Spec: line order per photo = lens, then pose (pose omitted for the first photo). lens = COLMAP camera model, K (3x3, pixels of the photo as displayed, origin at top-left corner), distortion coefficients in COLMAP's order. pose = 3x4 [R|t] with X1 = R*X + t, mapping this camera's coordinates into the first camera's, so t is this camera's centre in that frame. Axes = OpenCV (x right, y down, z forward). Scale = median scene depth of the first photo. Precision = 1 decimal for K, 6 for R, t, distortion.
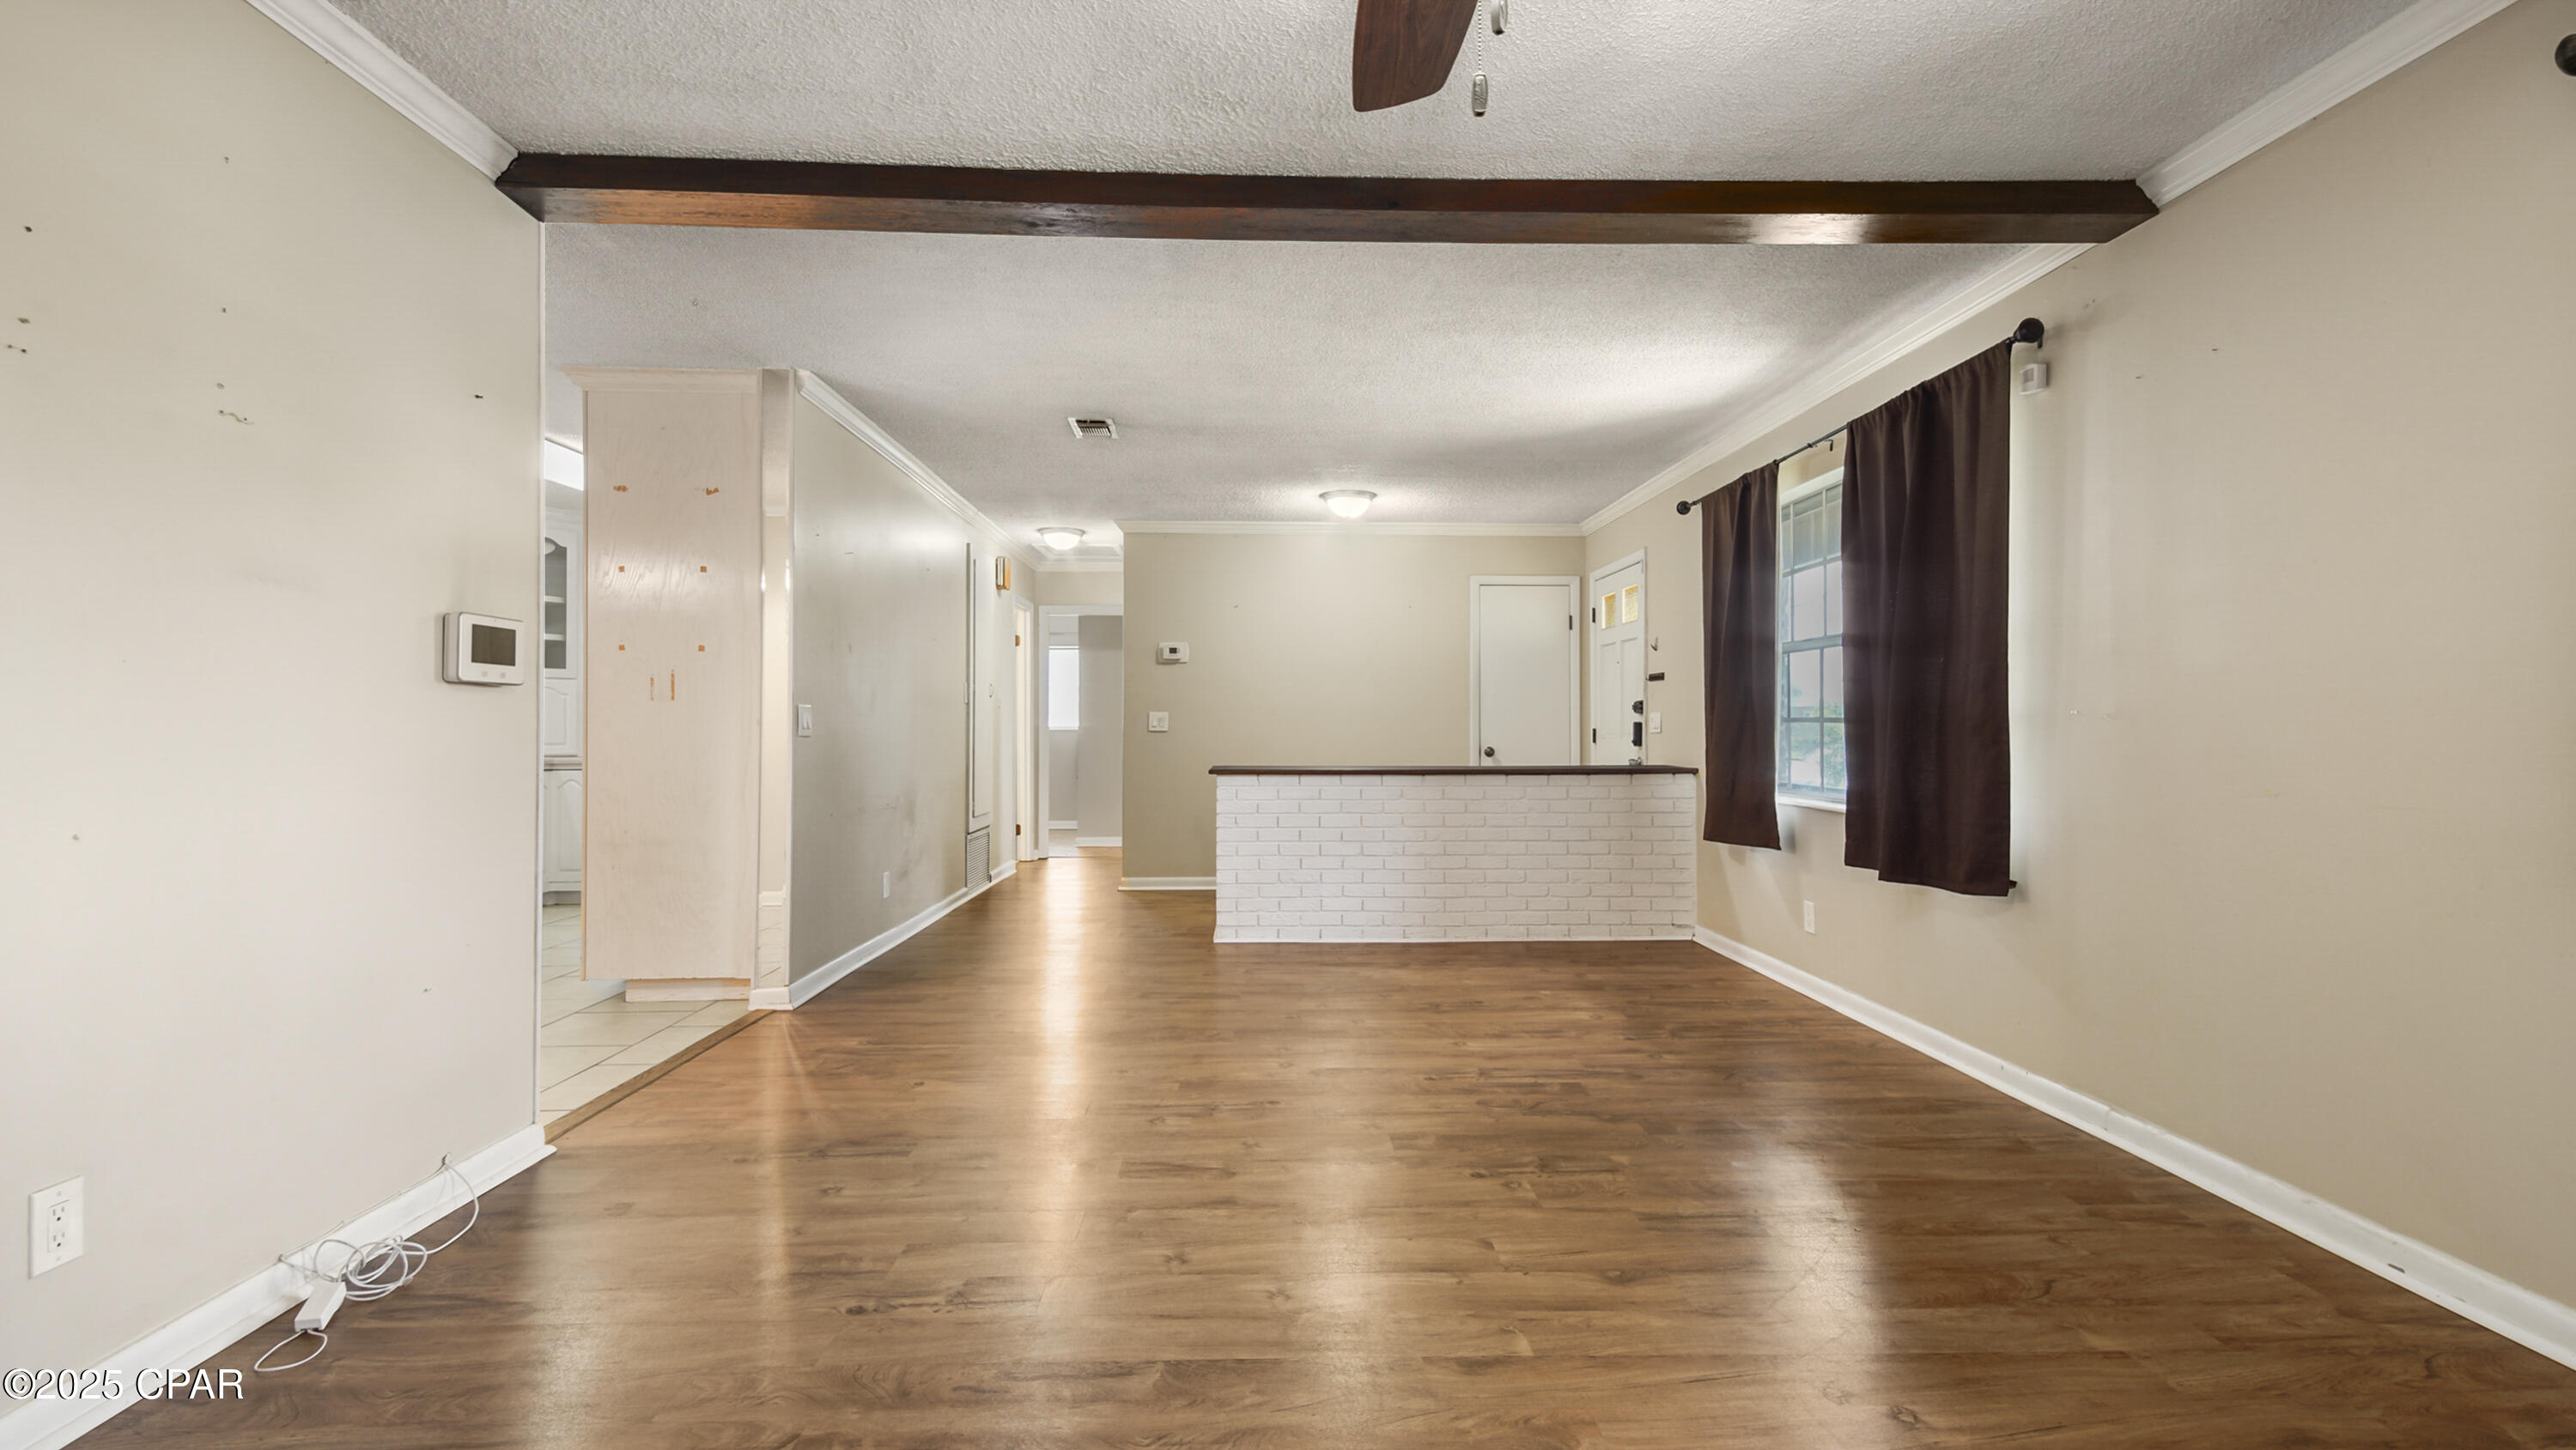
lens RADIAL K [[1138.5, 0, 1269.3], [0, 1138.5, 712.7], [0, 0, 1]] dist [0.047779, -0.027741]
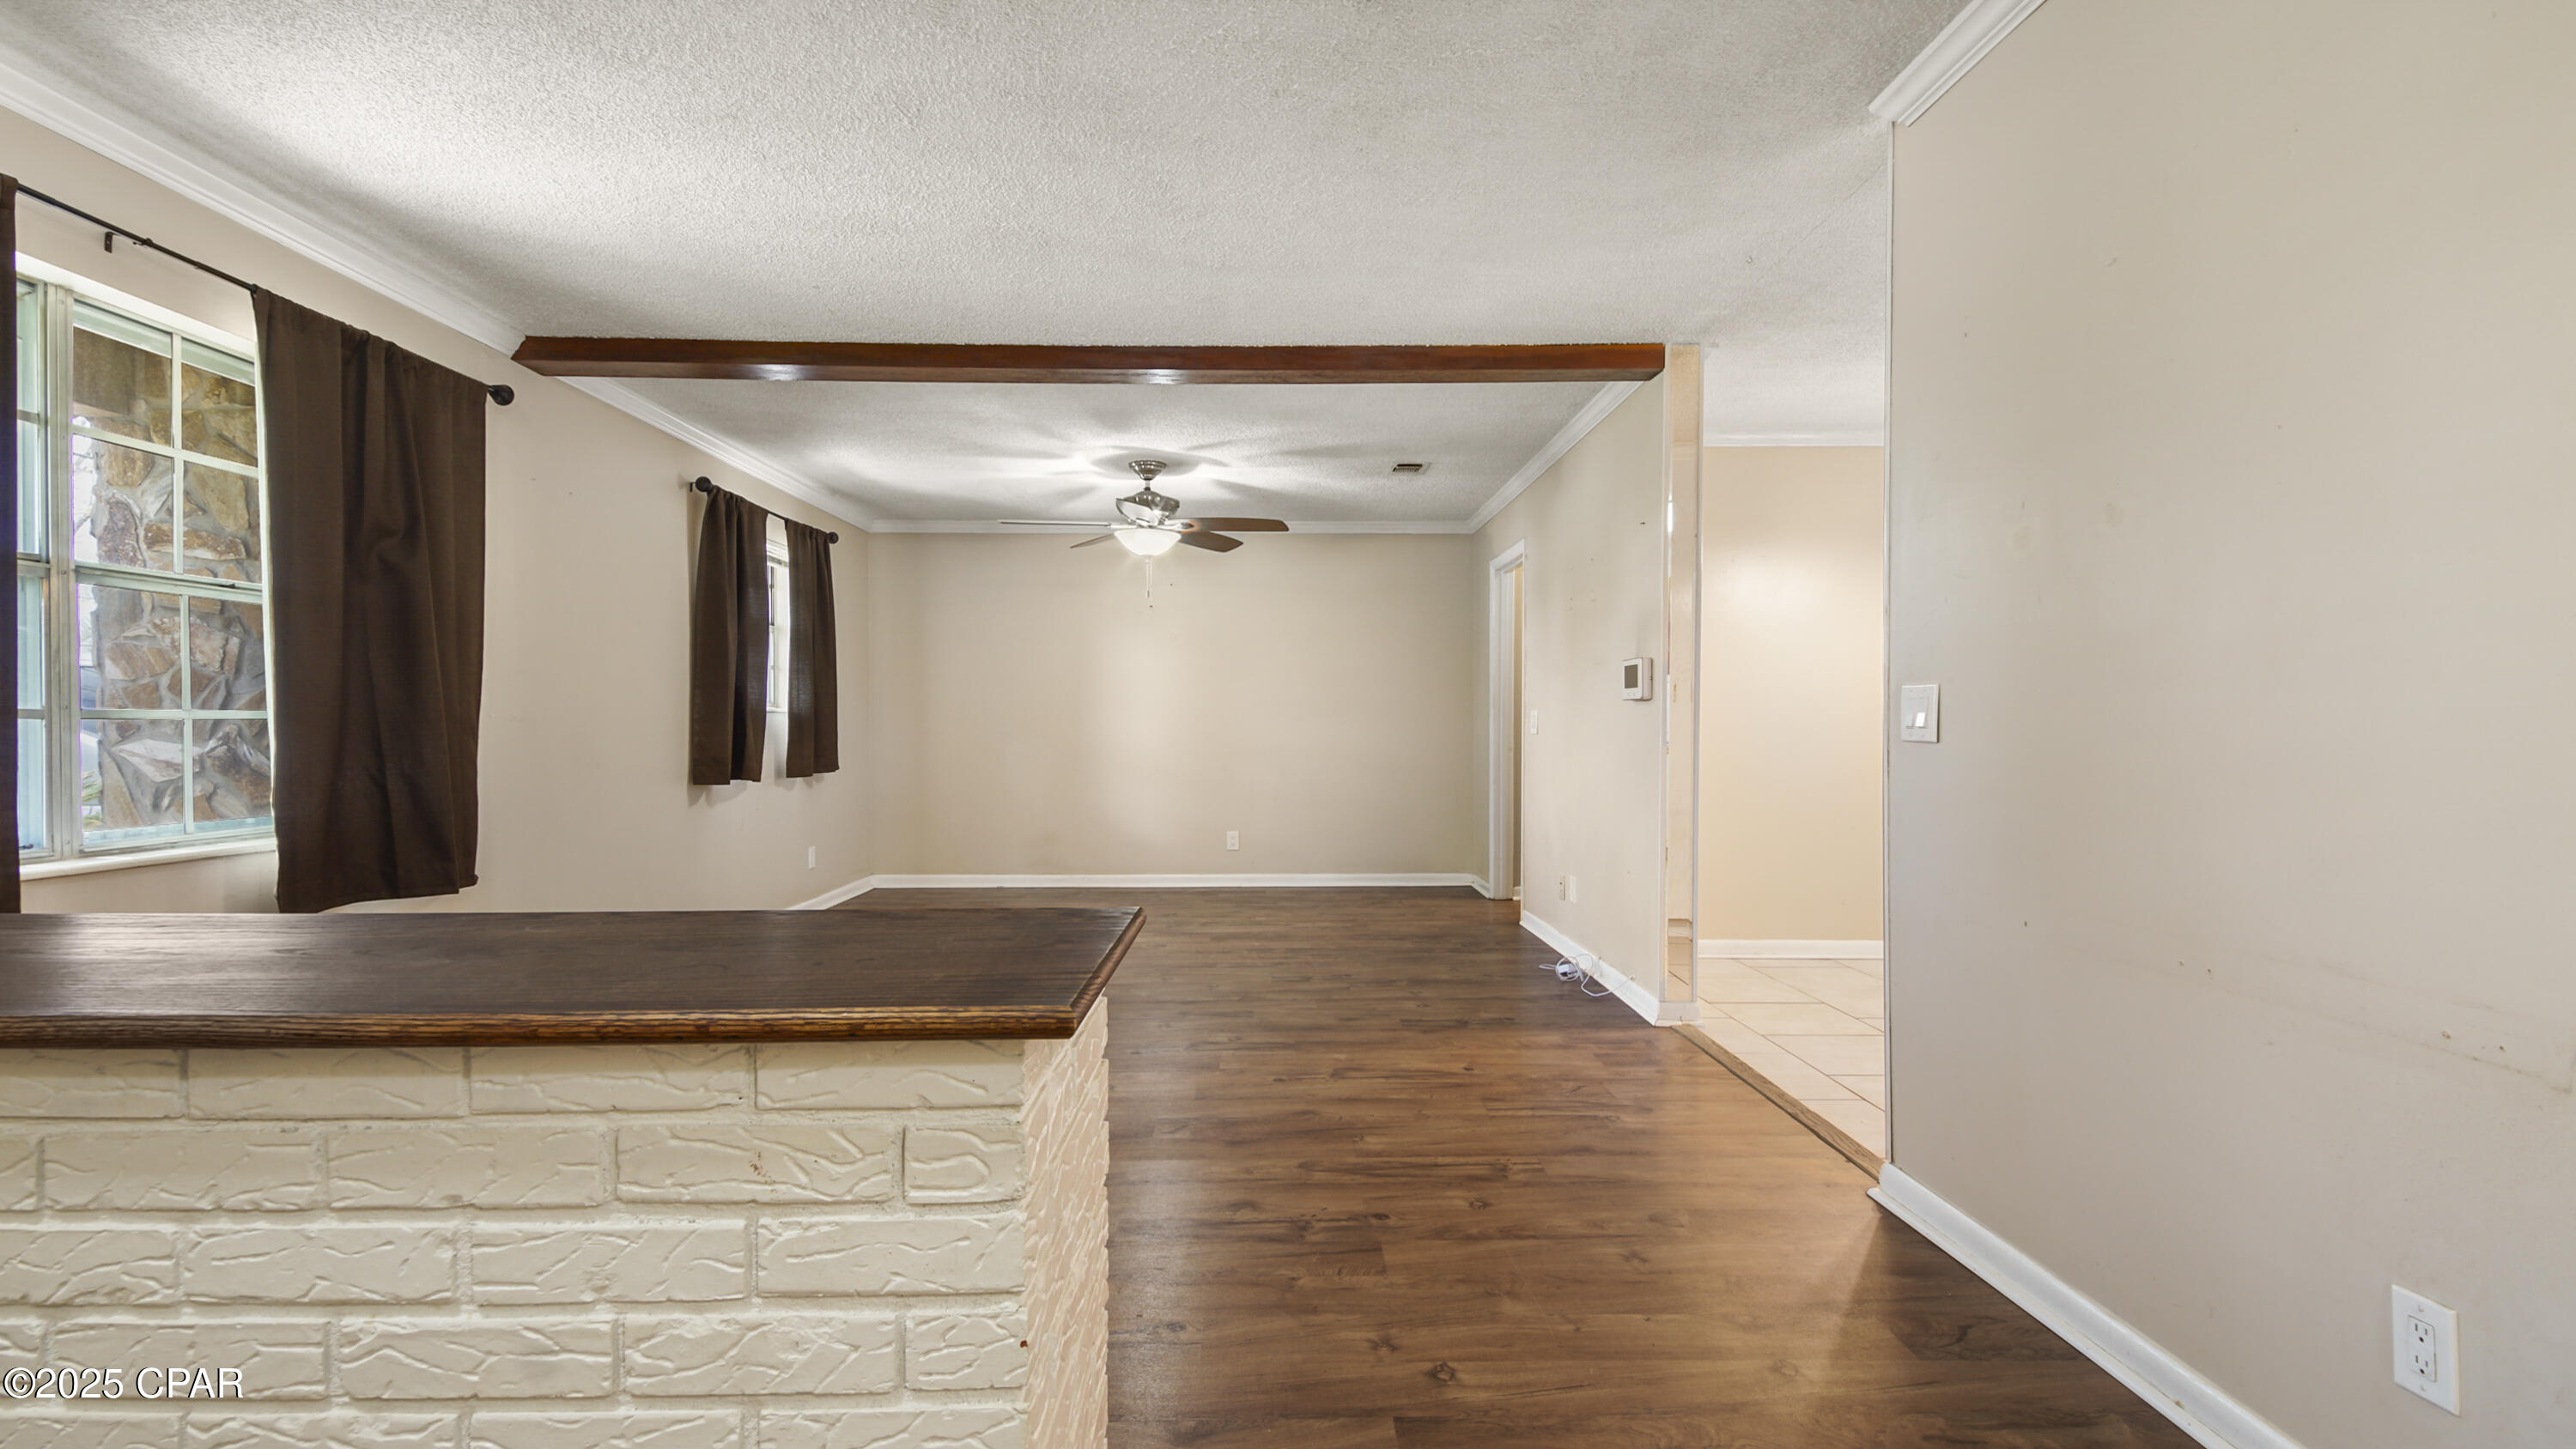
lens RADIAL K [[1130.2, 0, 1285.1], [0, 1130.2, 738.0], [0, 0, 1]] dist [0.038744, -0.022670]
pose [[-0.999998, 0.000604, 0.001962, -0.149036], [0.000599, 0.999997, -0.002387, 0.026954], [-0.001963, -0.002385, -0.999995, 2.142717]]
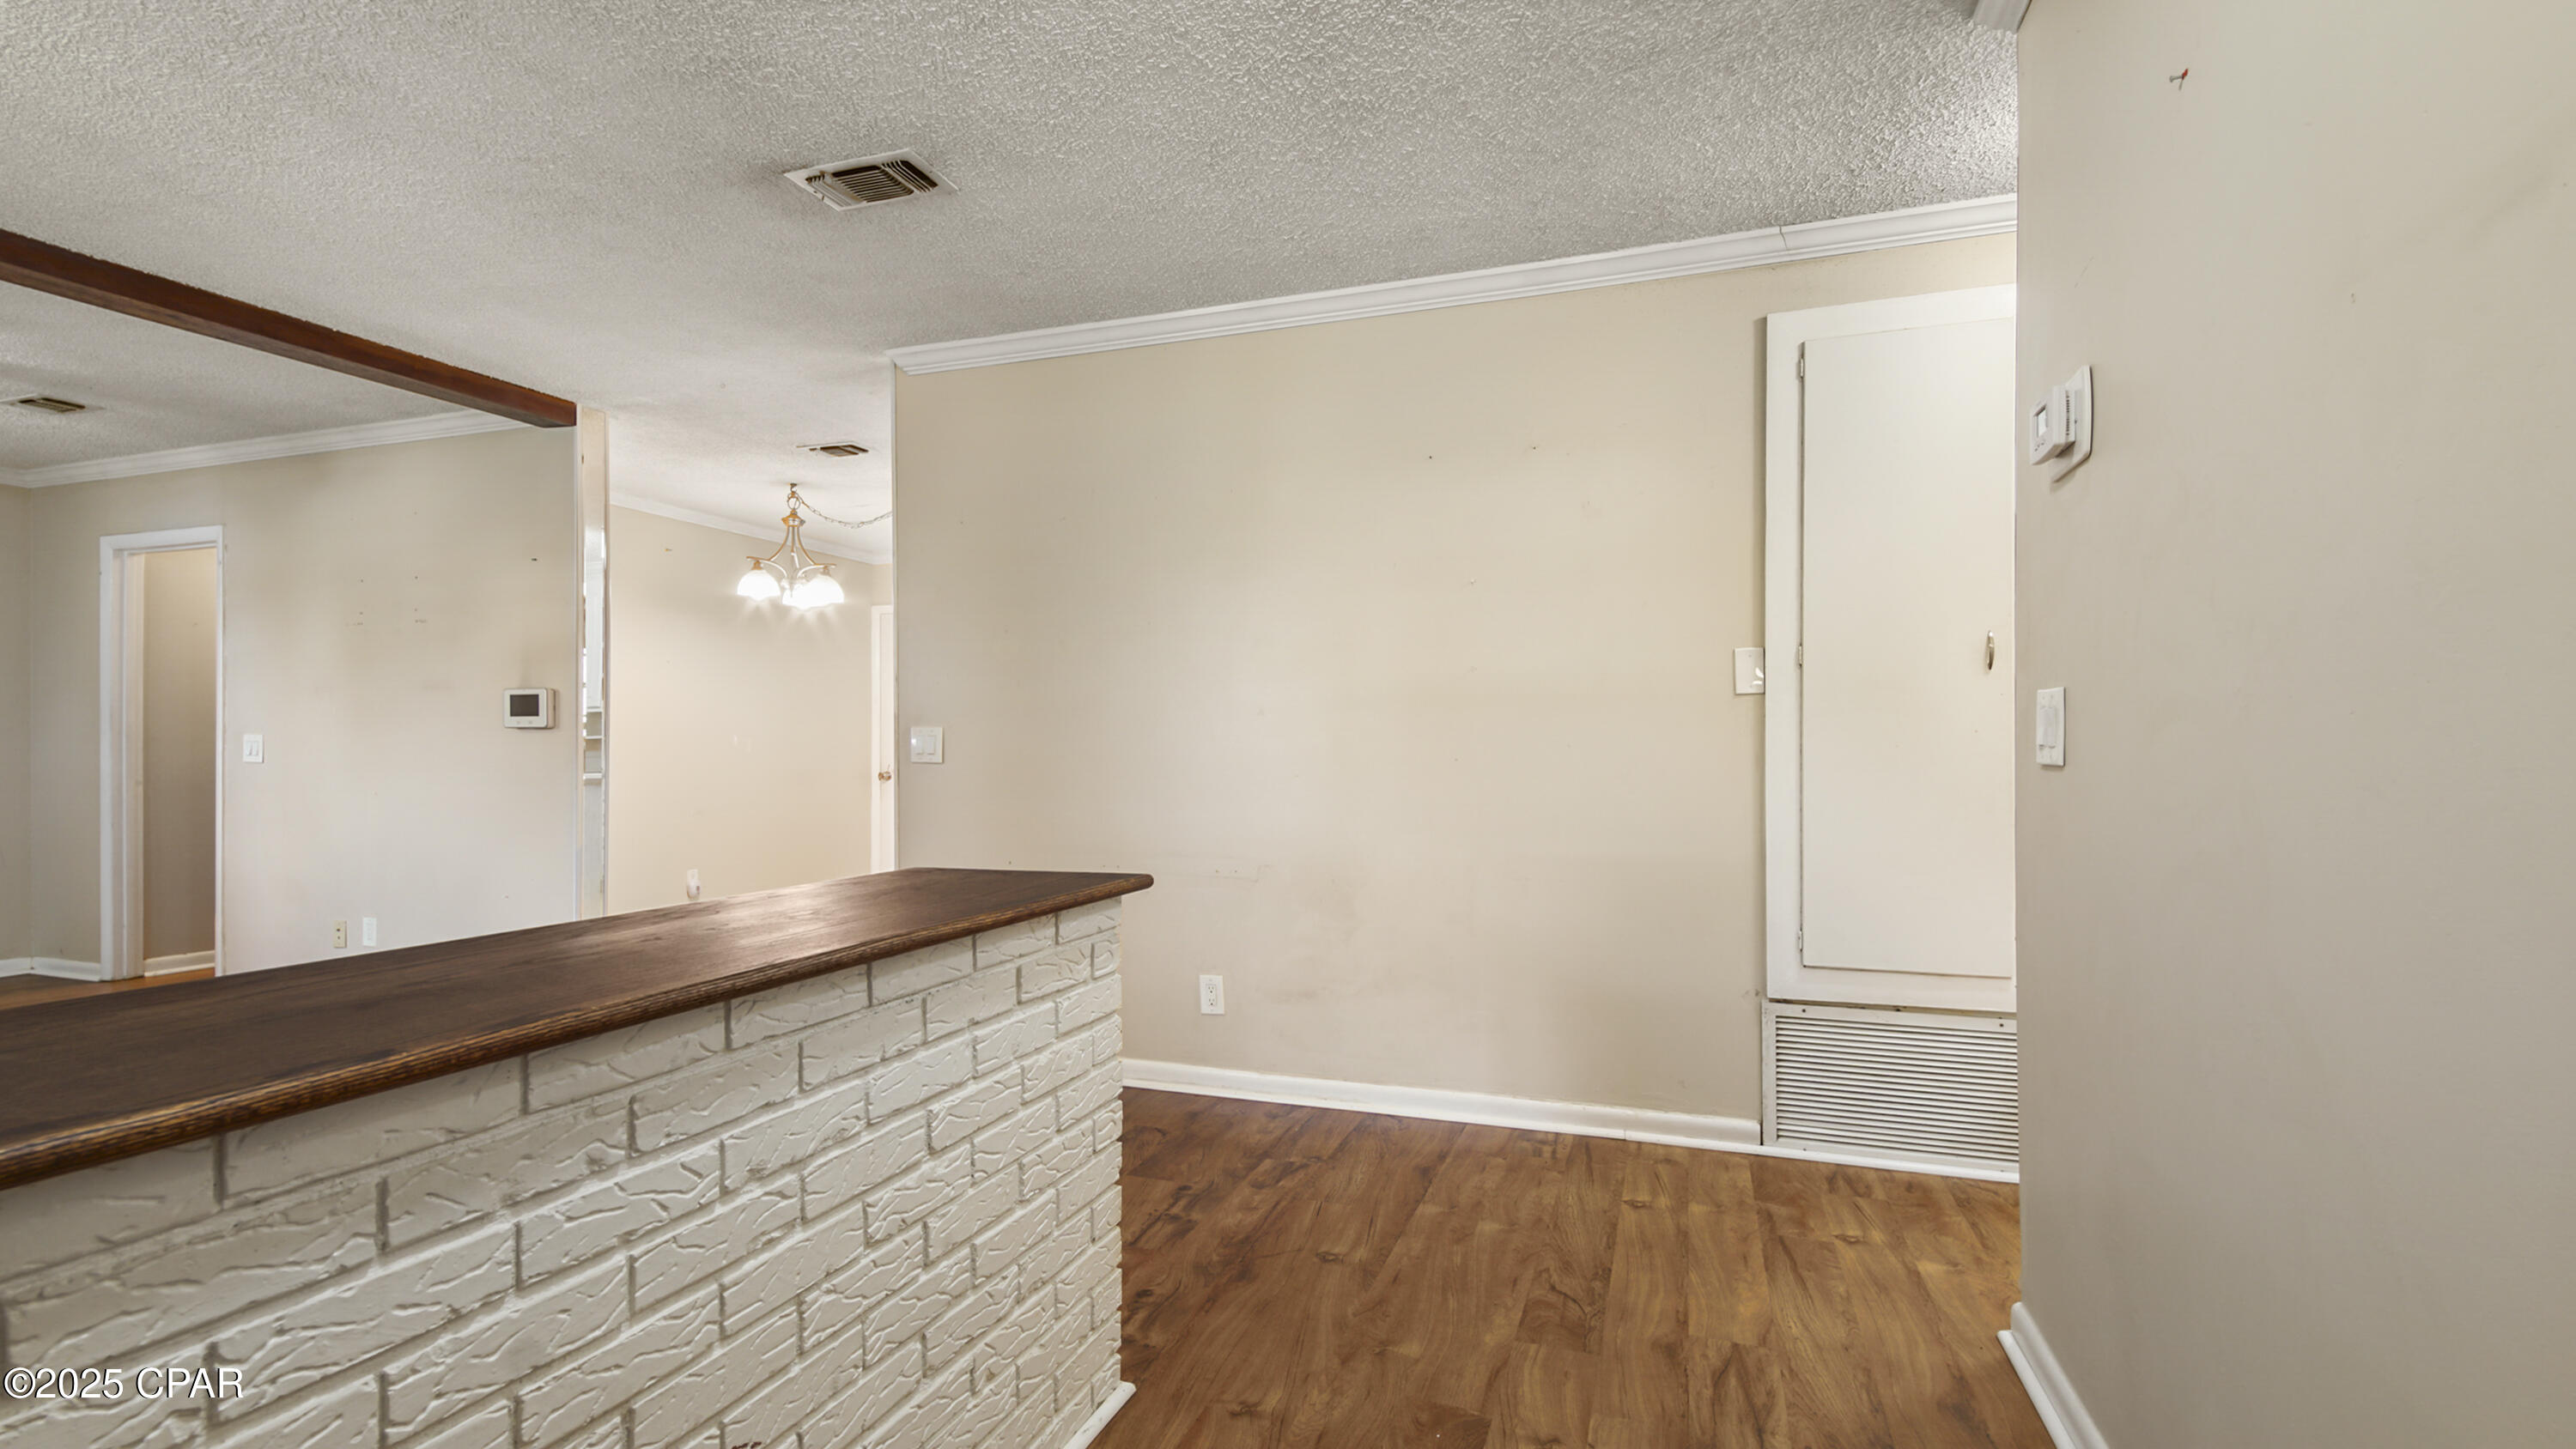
lens RADIAL K [[1244.7, 0, 1288.0], [0, 1244.7, 724.5], [0, 0, 1]] dist [-0.002430, -0.000698]
pose [[-0.322188, -0.016803, -0.946527, 0.571733], [0.014784, 0.999631, -0.022778, 0.023301], [0.946560, -0.021333, -0.321820, 2.173528]]
